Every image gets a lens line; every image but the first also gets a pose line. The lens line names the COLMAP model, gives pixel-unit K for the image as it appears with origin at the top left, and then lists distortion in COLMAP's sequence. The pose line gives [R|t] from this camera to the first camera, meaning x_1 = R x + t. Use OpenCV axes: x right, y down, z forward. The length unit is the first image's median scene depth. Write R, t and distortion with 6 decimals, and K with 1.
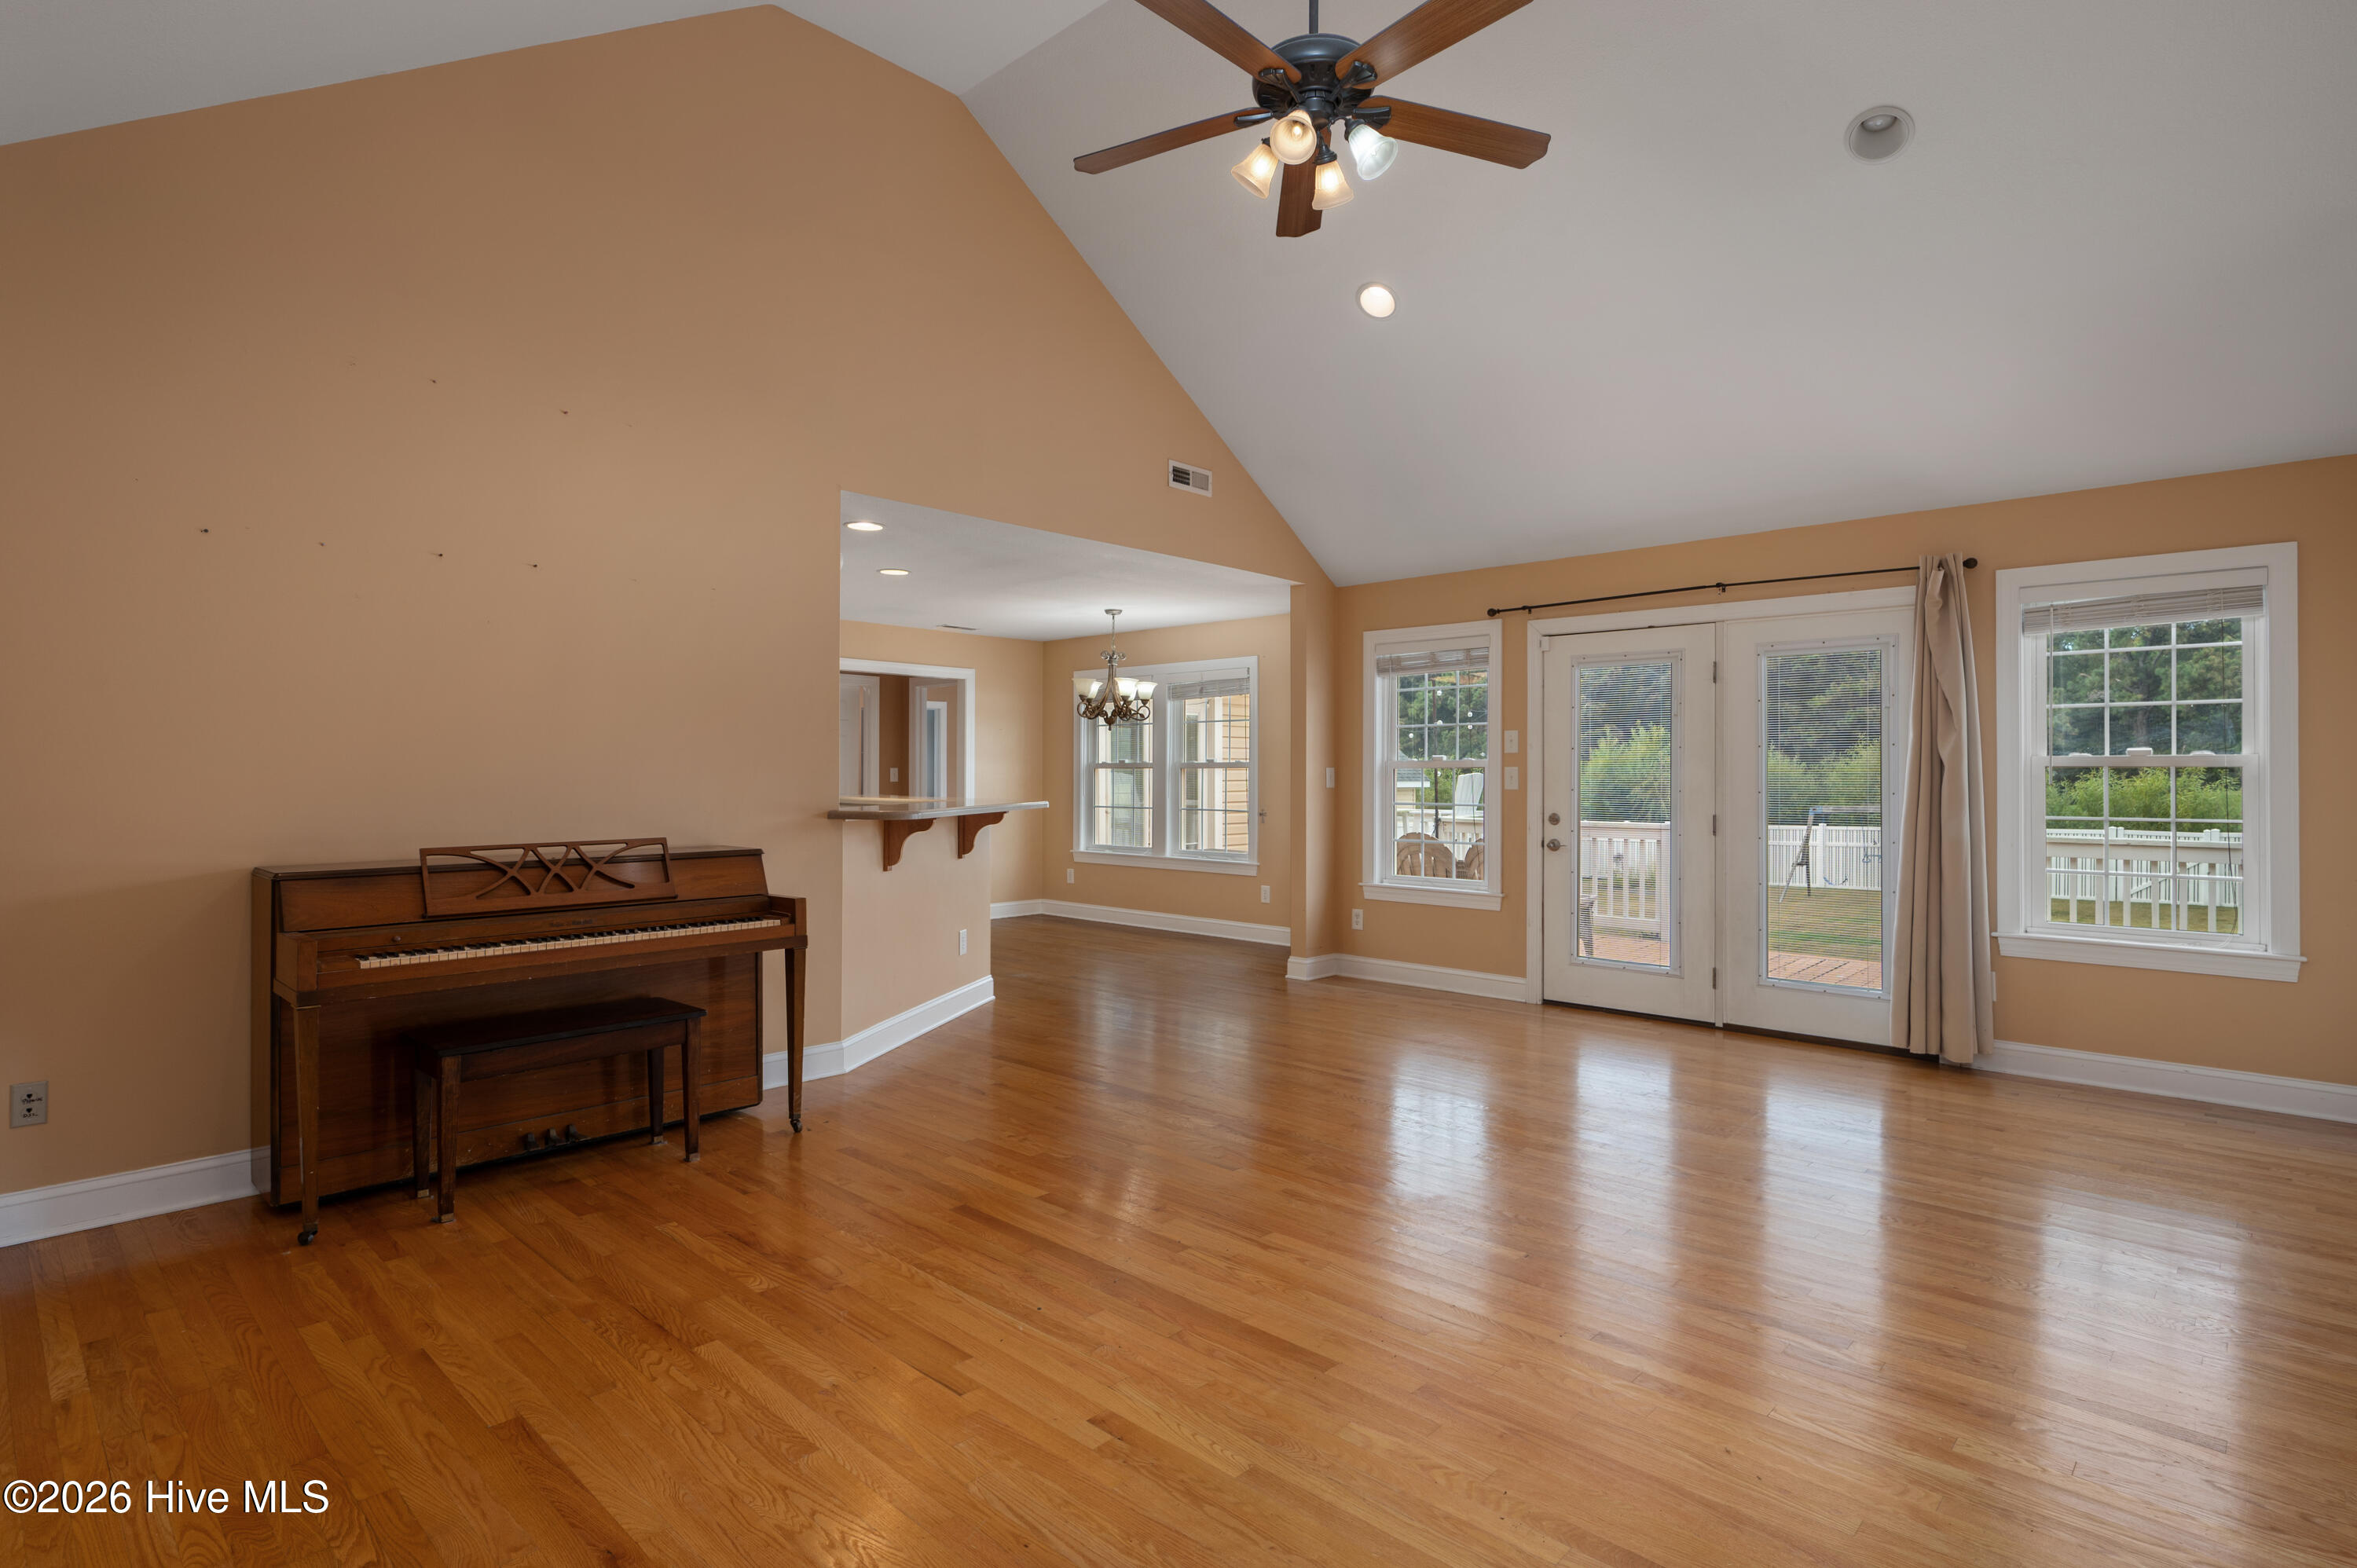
lens RADIAL K [[1216.1, 0, 1189.2], [0, 1216.1, 773.3], [0, 0, 1]] dist [0.001352, -0.000551]
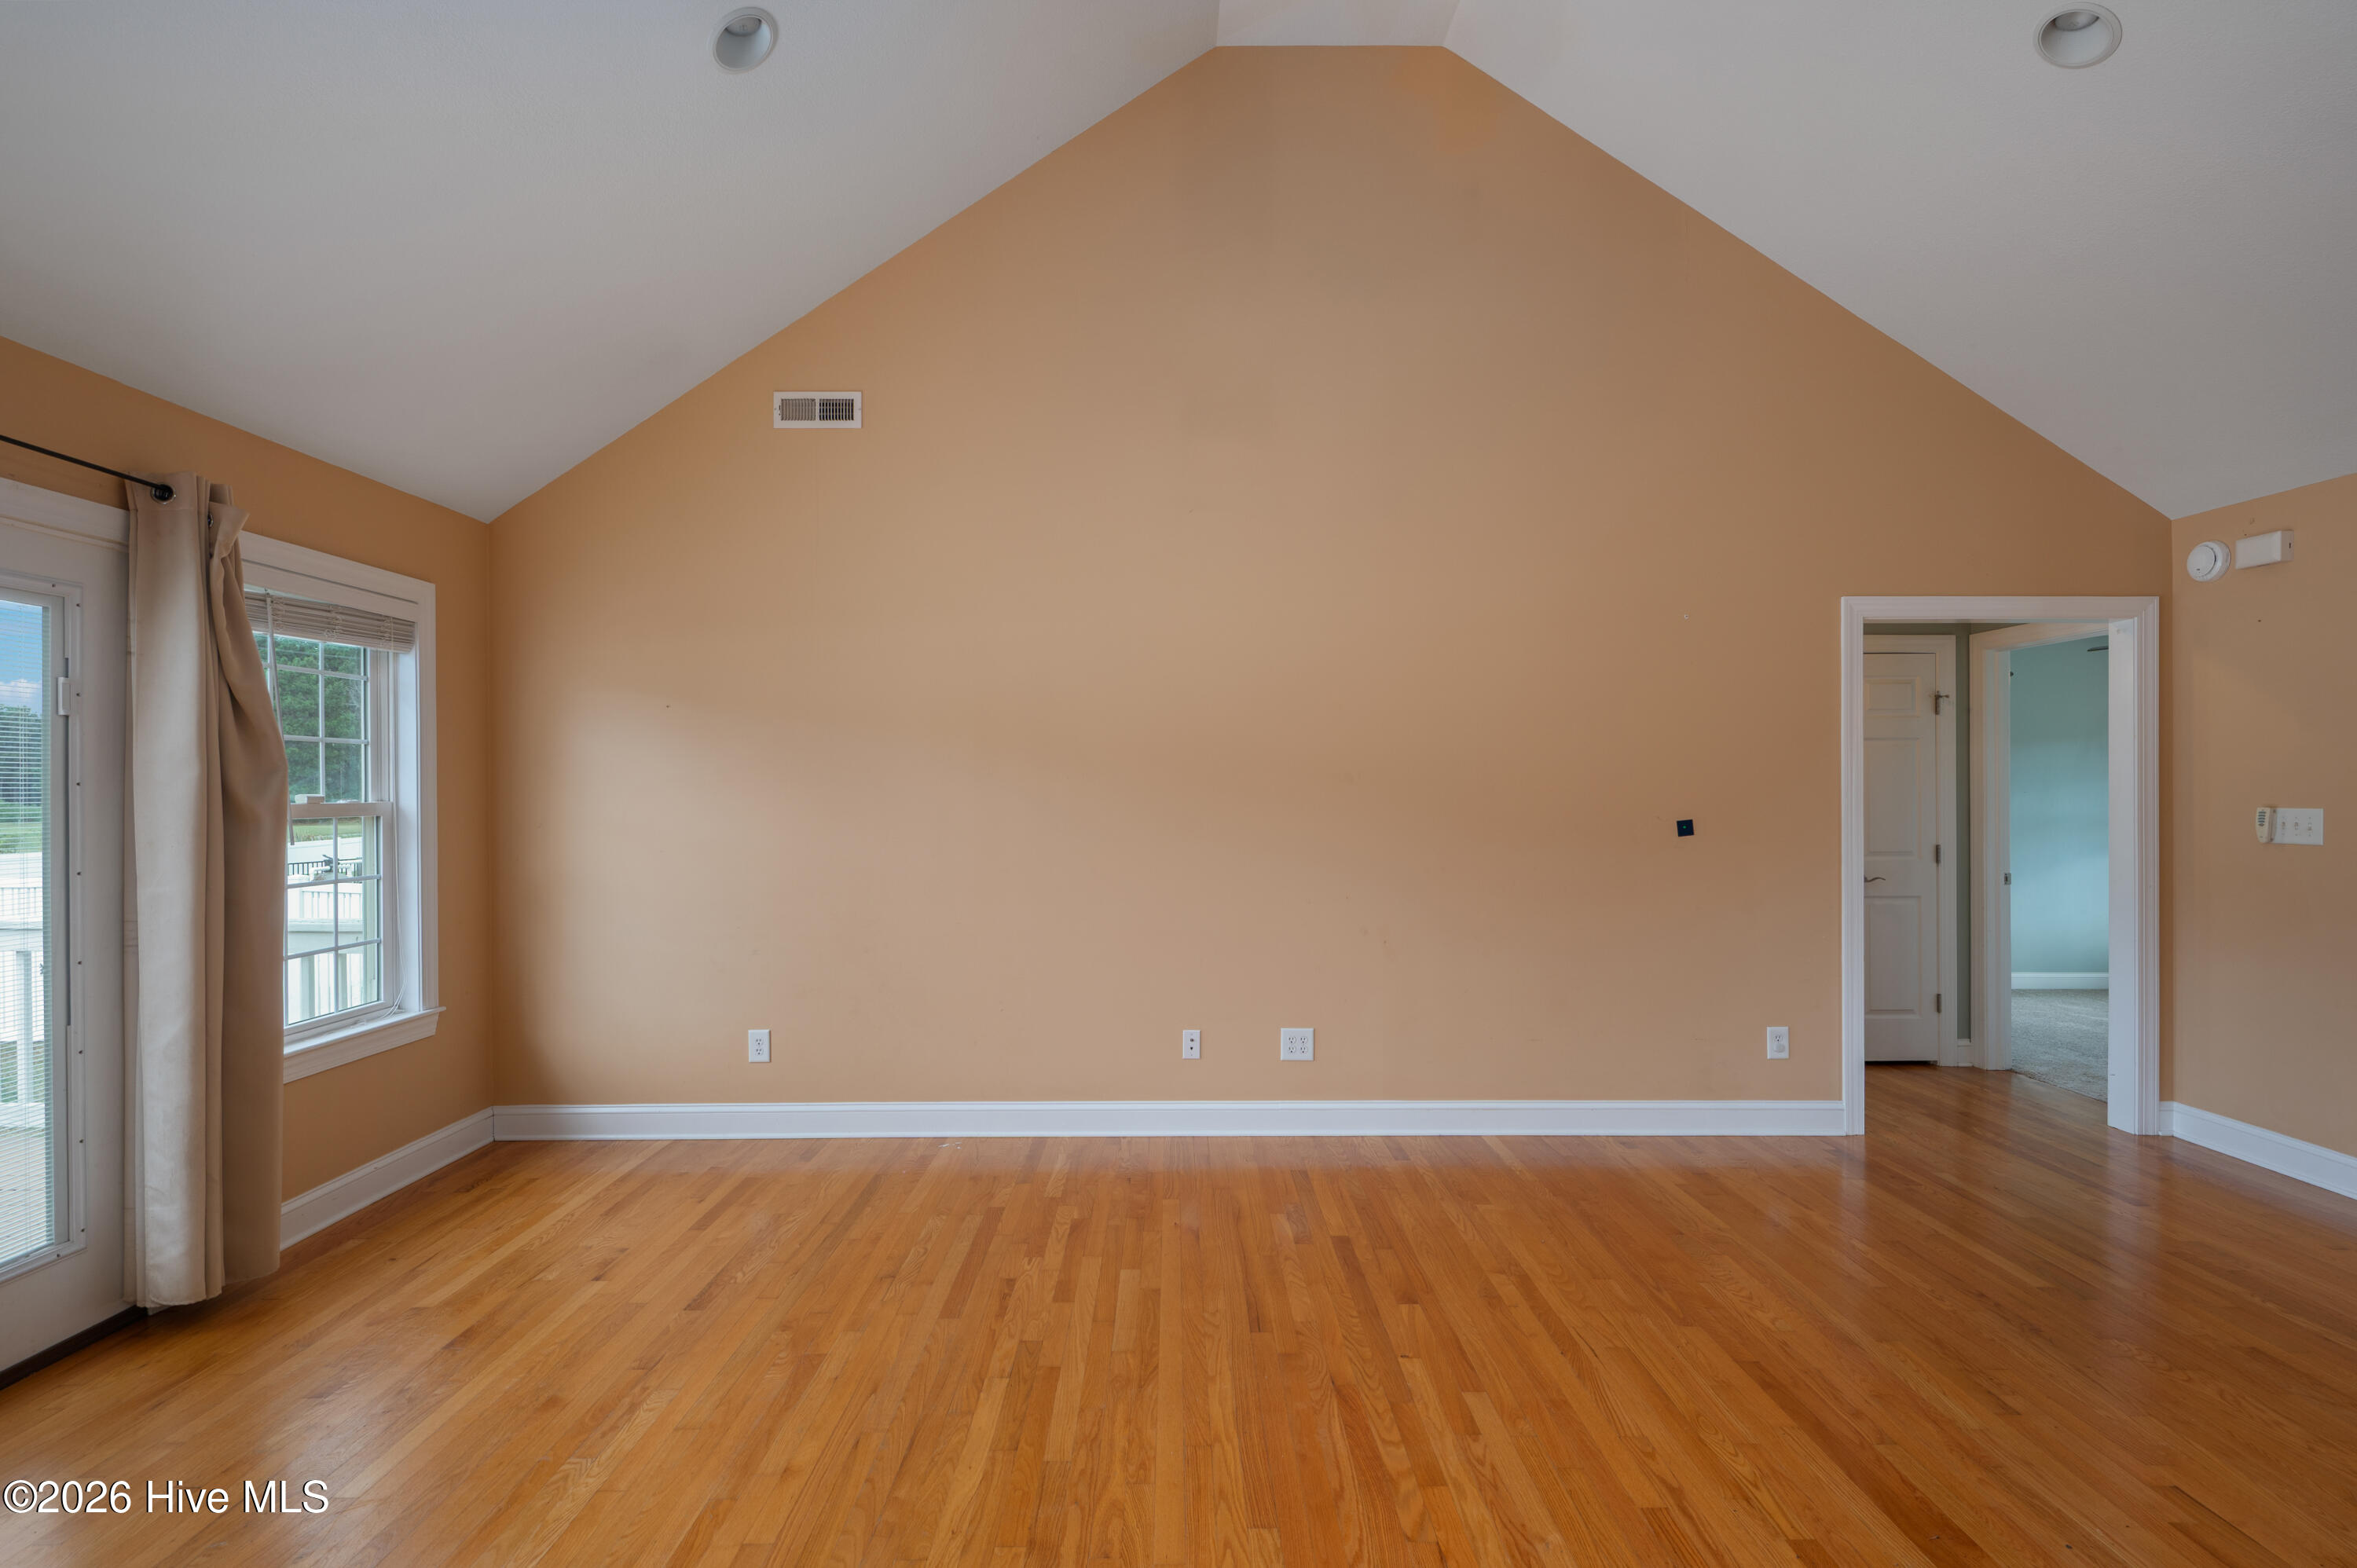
lens RADIAL K [[1171.1, 0, 1144.5], [0, 1171.1, 793.2], [0, 0, 1]] dist [0.001065, 0.000482]
pose [[-0.693266, -0.004020, 0.720670, -0.160918], [-0.000350, 0.999986, 0.005241, -0.027870], [-0.720681, 0.003381, -0.693258, 1.236968]]
